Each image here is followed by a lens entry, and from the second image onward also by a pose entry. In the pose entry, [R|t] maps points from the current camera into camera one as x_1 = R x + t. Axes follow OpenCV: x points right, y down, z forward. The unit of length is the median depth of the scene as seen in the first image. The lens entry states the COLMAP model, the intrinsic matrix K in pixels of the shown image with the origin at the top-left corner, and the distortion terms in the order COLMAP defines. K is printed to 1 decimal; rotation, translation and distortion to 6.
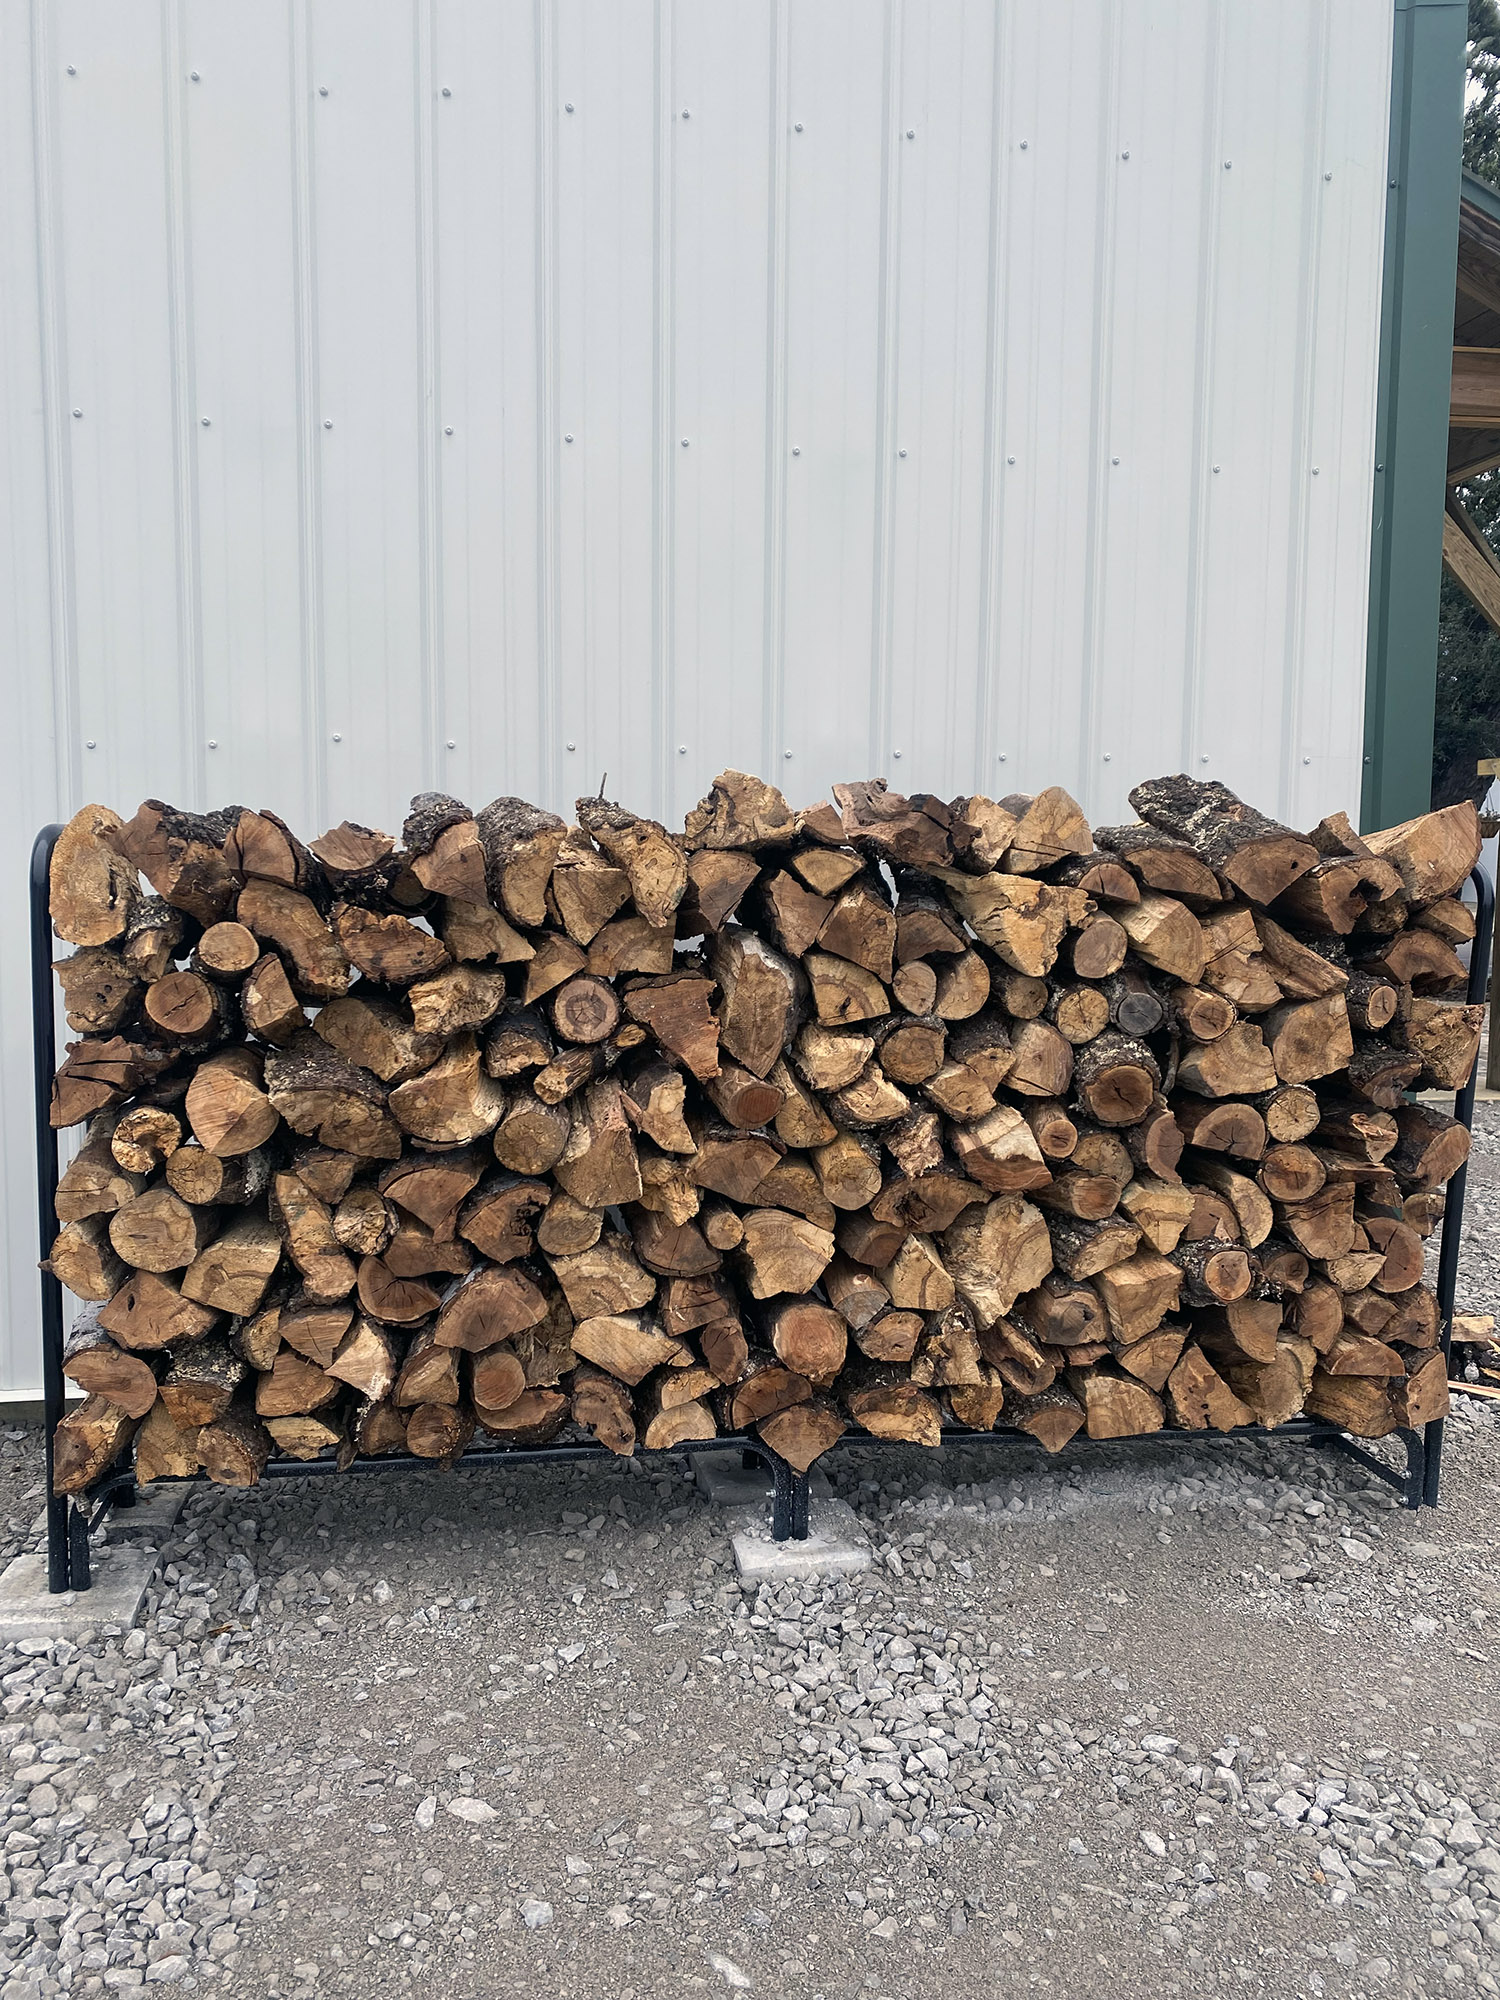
lens RADIAL K [[1565.7, 0, 750.0], [0, 1565.7, 1000.0], [0, 0, 1]] dist [0.119395, -0.316433]
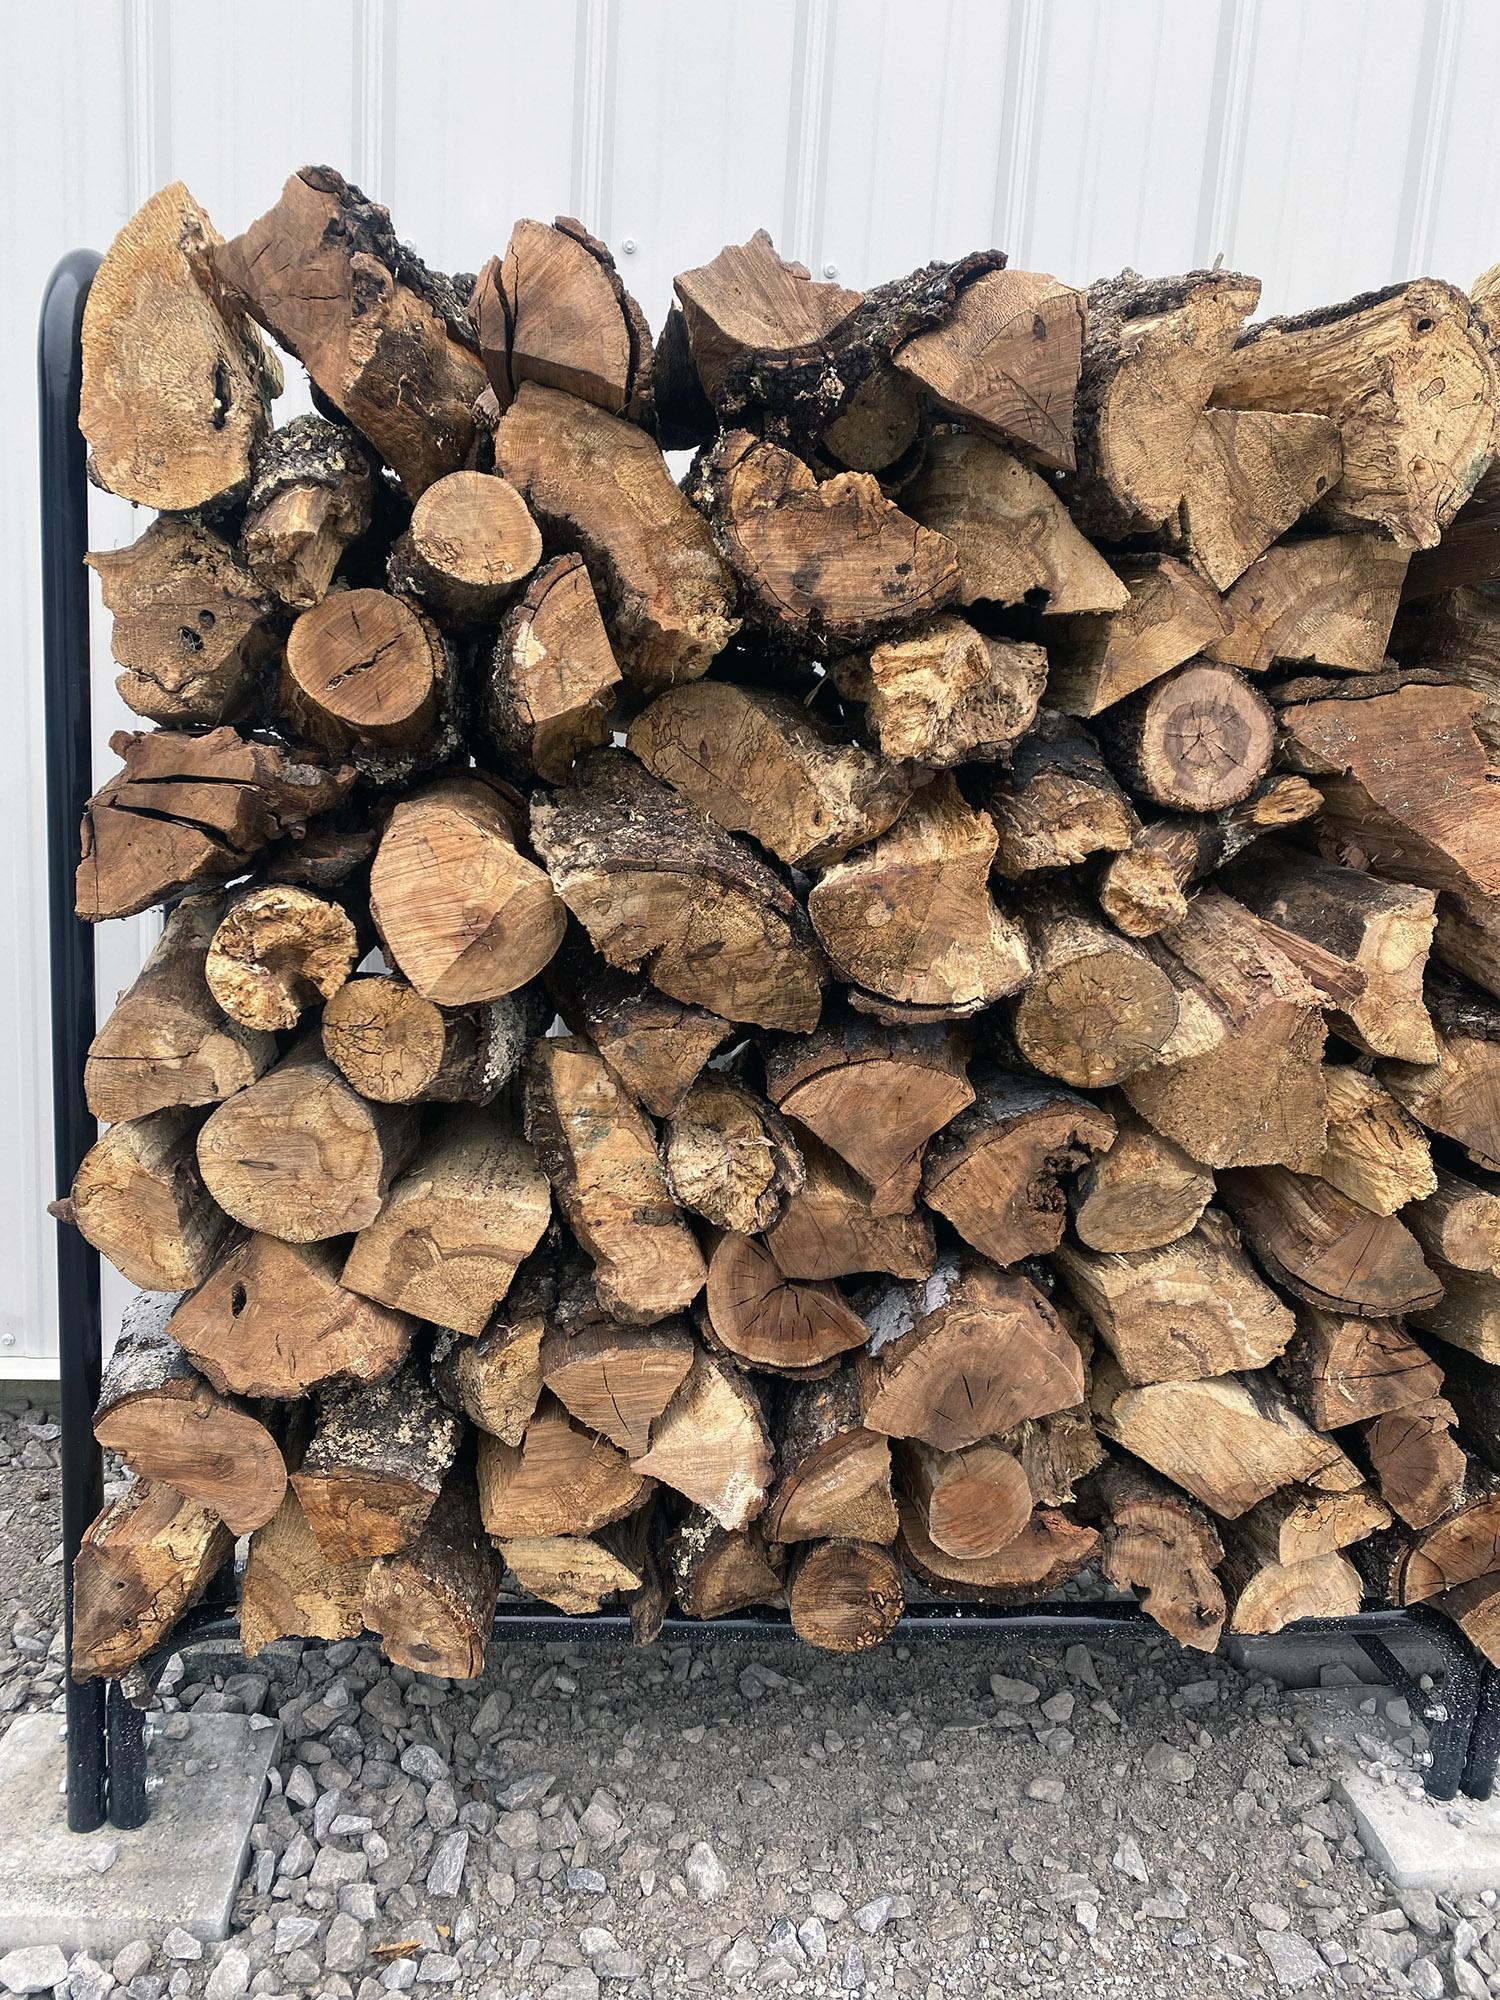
lens RADIAL K [[1563.1, 0, 750.0], [0, 1563.1, 1000.0], [0, 0, 1]] dist [0.098514, -0.205828]
pose [[0.996121, 0.061839, -0.062606, -0.209178], [-0.055883, 0.994116, 0.092790, 0.048683], [0.067975, -0.088931, 0.993716, 0.534927]]
